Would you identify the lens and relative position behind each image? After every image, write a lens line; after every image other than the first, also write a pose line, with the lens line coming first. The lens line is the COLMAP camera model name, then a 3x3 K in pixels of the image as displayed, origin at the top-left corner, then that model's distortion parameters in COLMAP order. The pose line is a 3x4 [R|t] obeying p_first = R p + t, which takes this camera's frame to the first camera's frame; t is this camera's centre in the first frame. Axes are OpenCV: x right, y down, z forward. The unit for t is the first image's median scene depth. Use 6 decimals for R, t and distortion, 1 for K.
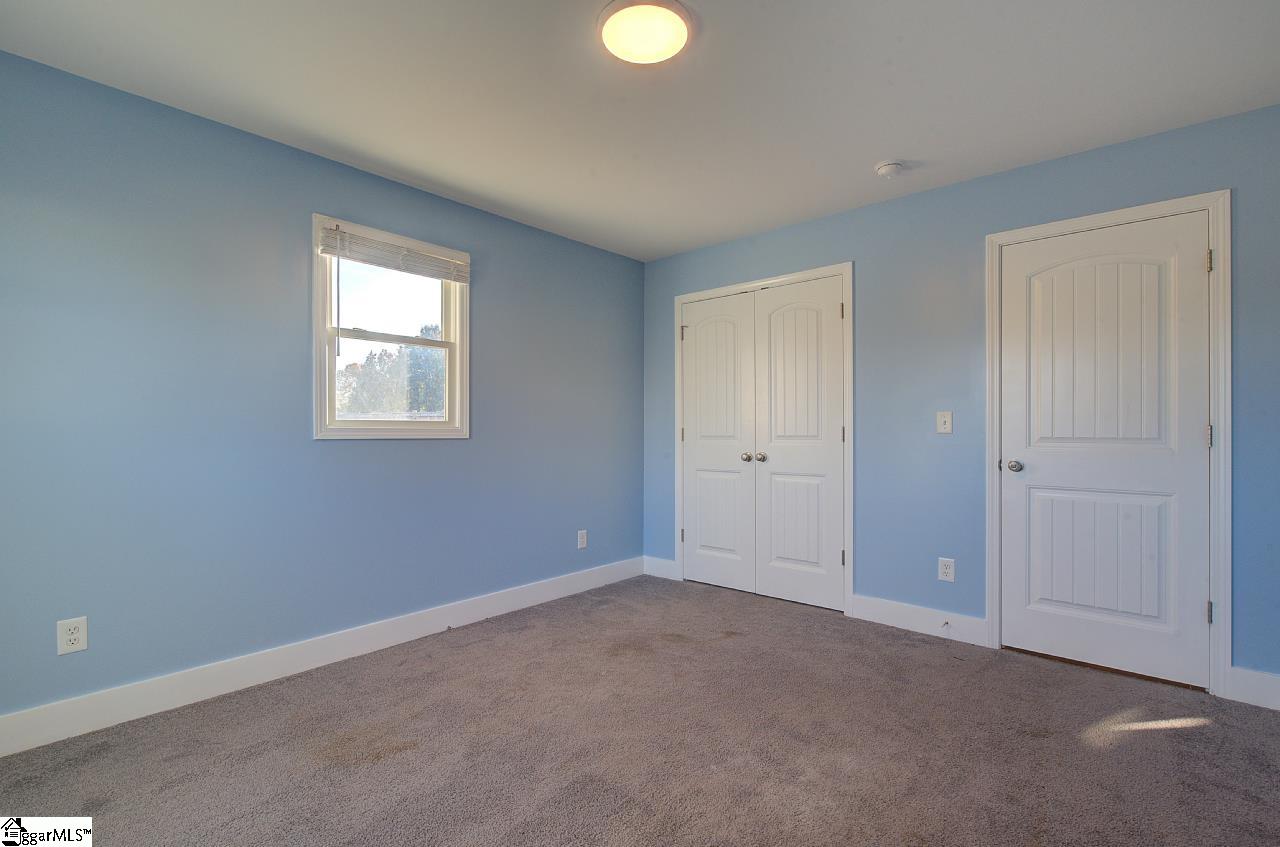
lens RADIAL K [[578.7, 0, 644.8], [0, 578.7, 425.8], [0, 0, 1]] dist [0.011592, 0.000243]
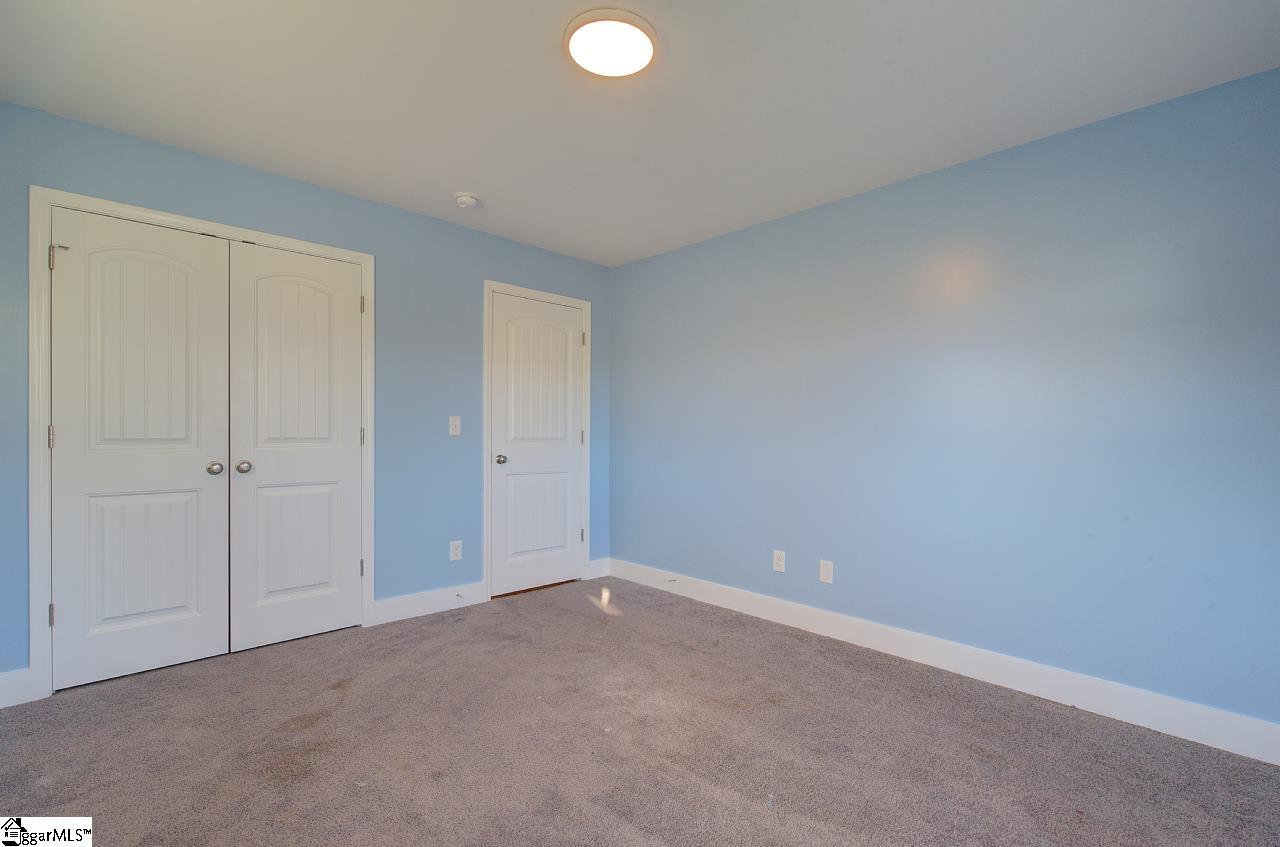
lens RADIAL K [[567.5, 0, 646.7], [0, 567.5, 434.5], [0, 0, 1]] dist [0.000974, 0.000477]
pose [[0.100388, -0.001687, 0.994947, -0.668267], [-0.012481, 0.999918, 0.002955, 0.003732], [-0.994870, -0.012715, 0.100359, 0.565557]]
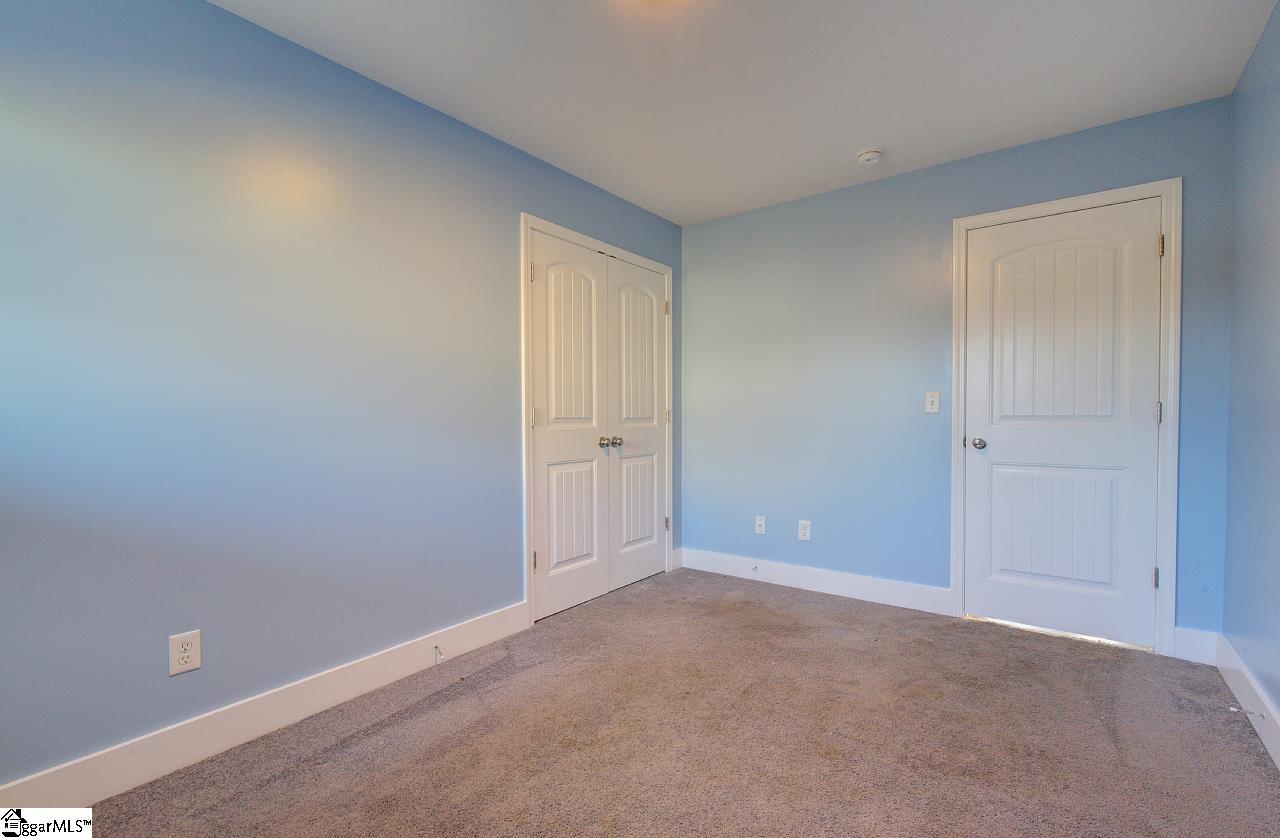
lens RADIAL K [[564.7, 0, 635.5], [0, 564.7, 427.4], [0, 0, 1]] dist [-0.000251, -0.000192]
pose [[0.998580, -0.012688, 0.051736, -0.029789], [0.011016, 0.999412, 0.032475, 0.000202], [-0.052118, -0.031859, 0.998133, 0.025459]]
